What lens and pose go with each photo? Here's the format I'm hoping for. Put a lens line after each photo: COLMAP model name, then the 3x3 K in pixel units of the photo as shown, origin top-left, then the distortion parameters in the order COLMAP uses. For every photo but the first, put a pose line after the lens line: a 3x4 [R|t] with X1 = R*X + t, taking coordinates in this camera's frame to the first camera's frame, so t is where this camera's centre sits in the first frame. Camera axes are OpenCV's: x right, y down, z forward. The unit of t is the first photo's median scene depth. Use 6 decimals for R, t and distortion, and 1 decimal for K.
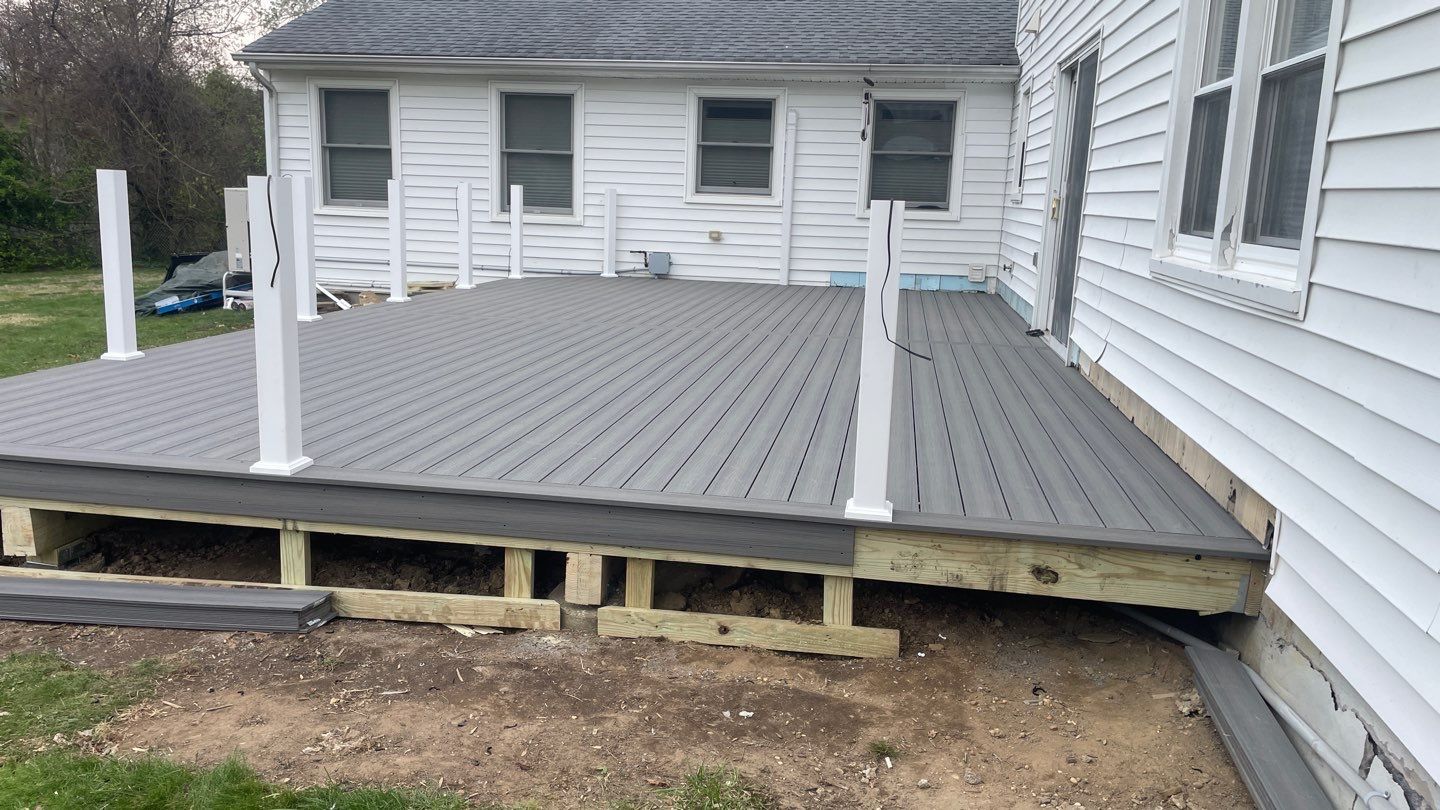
lens RADIAL K [[1079.4, 0, 724.5], [0, 1079.4, 397.4], [0, 0, 1]] dist [0.081632, -0.113145]
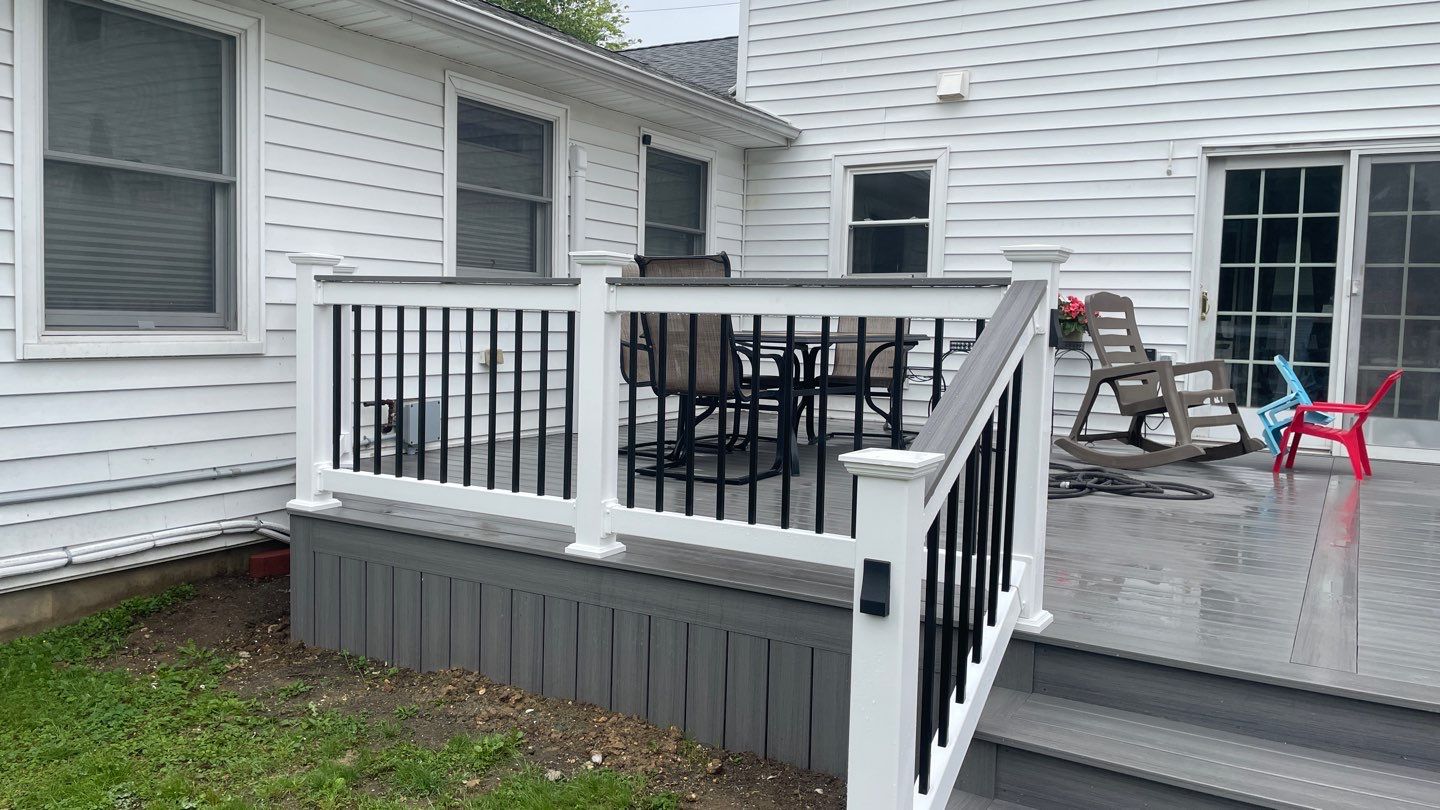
lens RADIAL K [[1079.5, 0, 707.0], [0, 1079.5, 392.7], [0, 0, 1]] dist [0.092502, -0.127431]
pose [[0.372729, -0.092614, 0.923307, -0.485397], [0.159115, 0.986649, 0.034735, -0.139753], [-0.914197, 0.133966, 0.382489, 0.729835]]
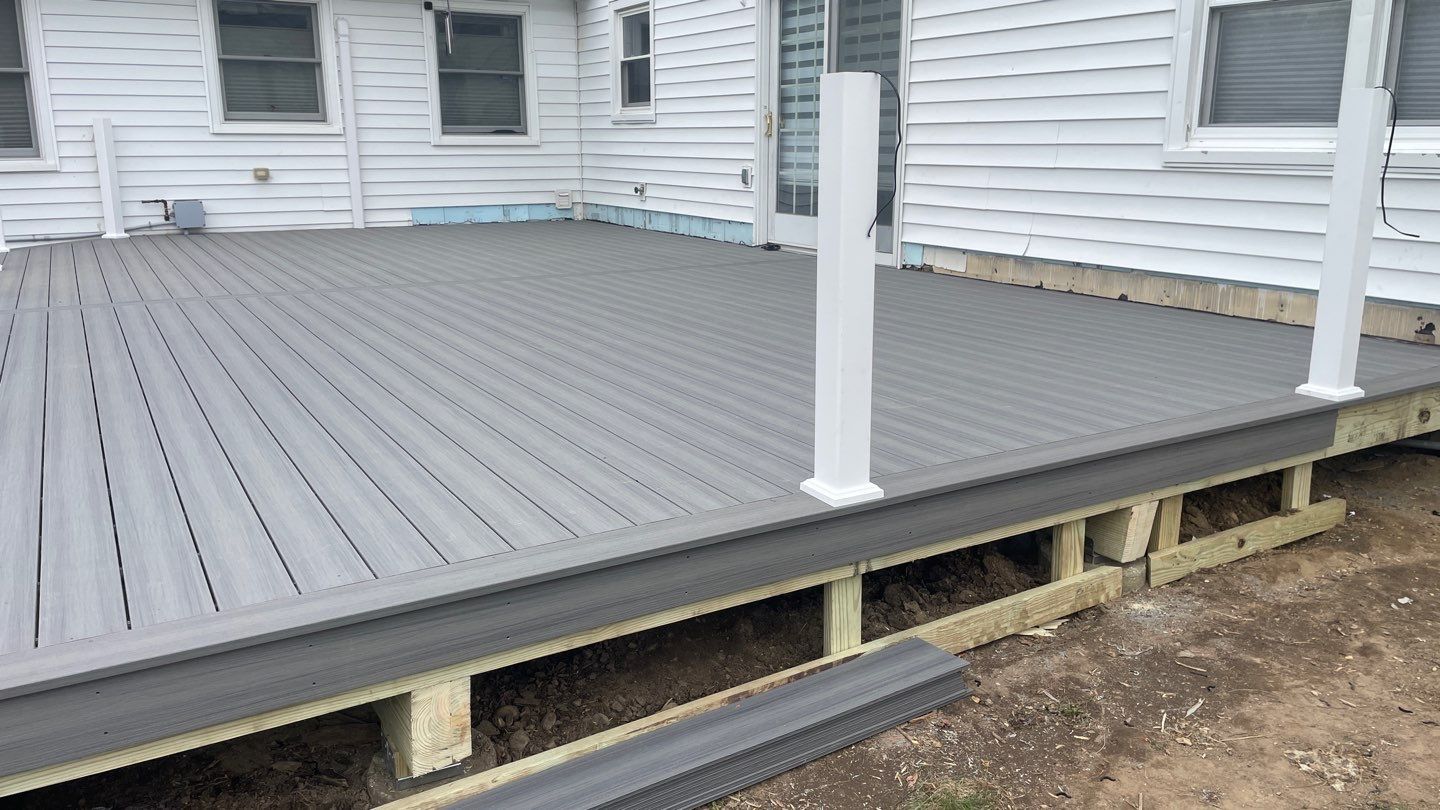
lens RADIAL K [[1079.4, 0, 724.5], [0, 1079.4, 397.4], [0, 0, 1]] dist [0.081632, -0.113145]
pose [[0.763801, -0.183650, 0.618774, -0.290118], [0.146607, 0.982973, 0.110775, -0.027808], [-0.628581, 0.006107, 0.777720, 0.164085]]
